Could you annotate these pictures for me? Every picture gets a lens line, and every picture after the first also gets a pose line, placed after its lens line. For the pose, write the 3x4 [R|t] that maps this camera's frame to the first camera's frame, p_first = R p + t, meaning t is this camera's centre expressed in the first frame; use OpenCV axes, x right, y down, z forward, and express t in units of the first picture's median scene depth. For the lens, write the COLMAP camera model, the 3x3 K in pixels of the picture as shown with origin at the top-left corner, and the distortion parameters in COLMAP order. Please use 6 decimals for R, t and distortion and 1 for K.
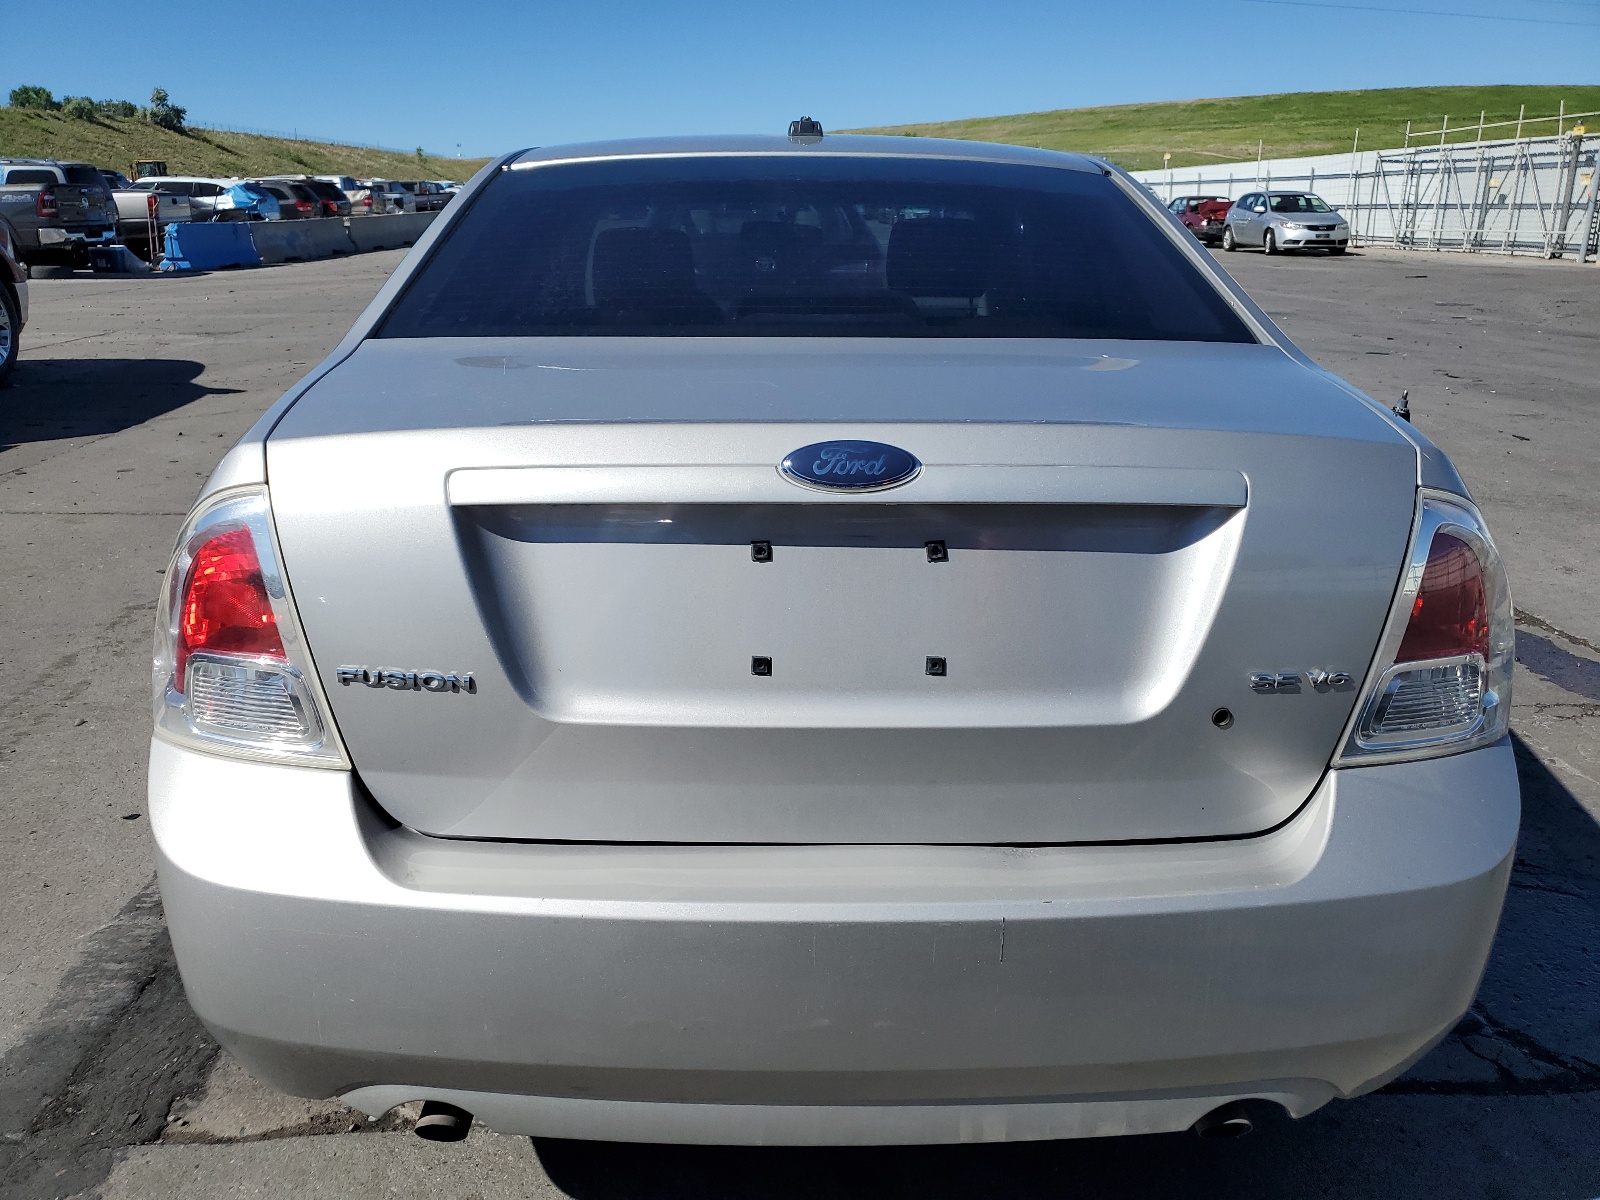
lens RADIAL K [[1263.0, 0, 797.0], [0, 1263.0, 606.5], [0, 0, 1]] dist [-0.012246, 0.005052]
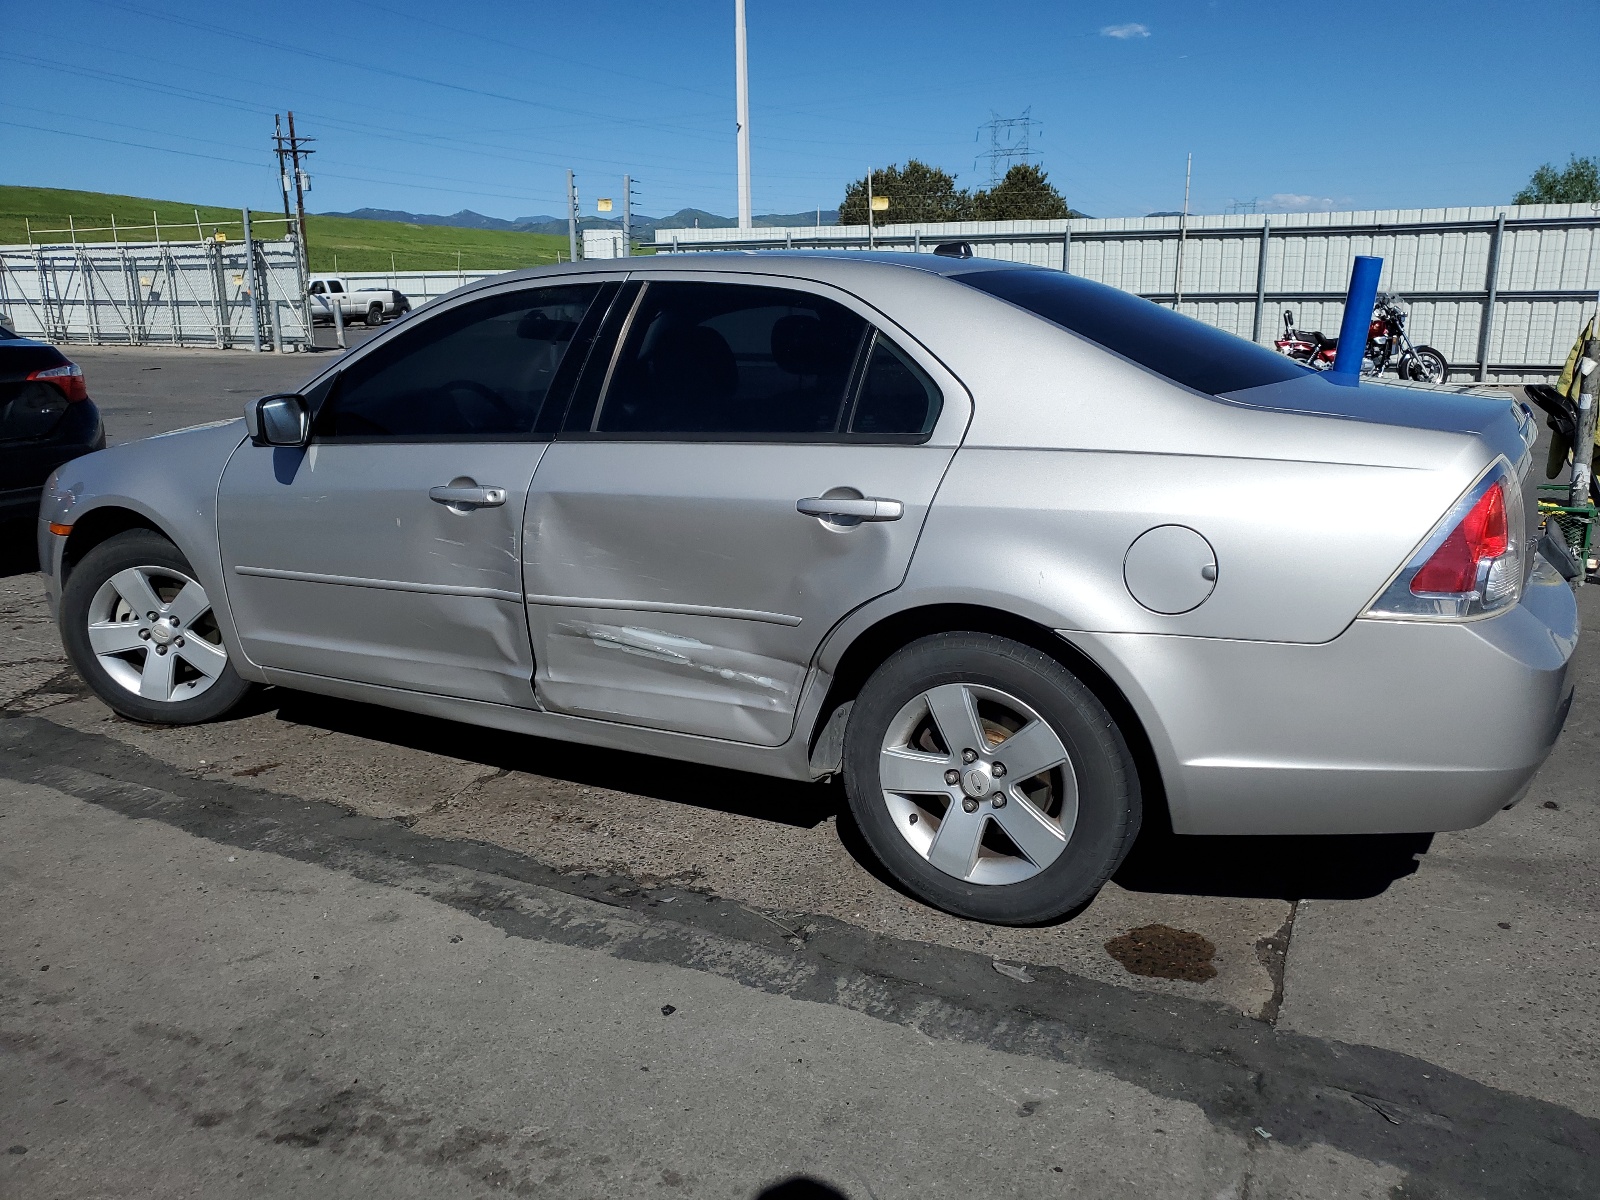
lens RADIAL K [[1263.0, 0, 798.7], [0, 1263.0, 596.0], [0, 0, 1]] dist [-0.012246, 0.005052]
pose [[0.421502, -0.194447, 0.885735, -0.206502], [0.264695, 0.960586, 0.084916, -0.025188], [-0.867336, 0.198657, 0.456358, 0.087596]]
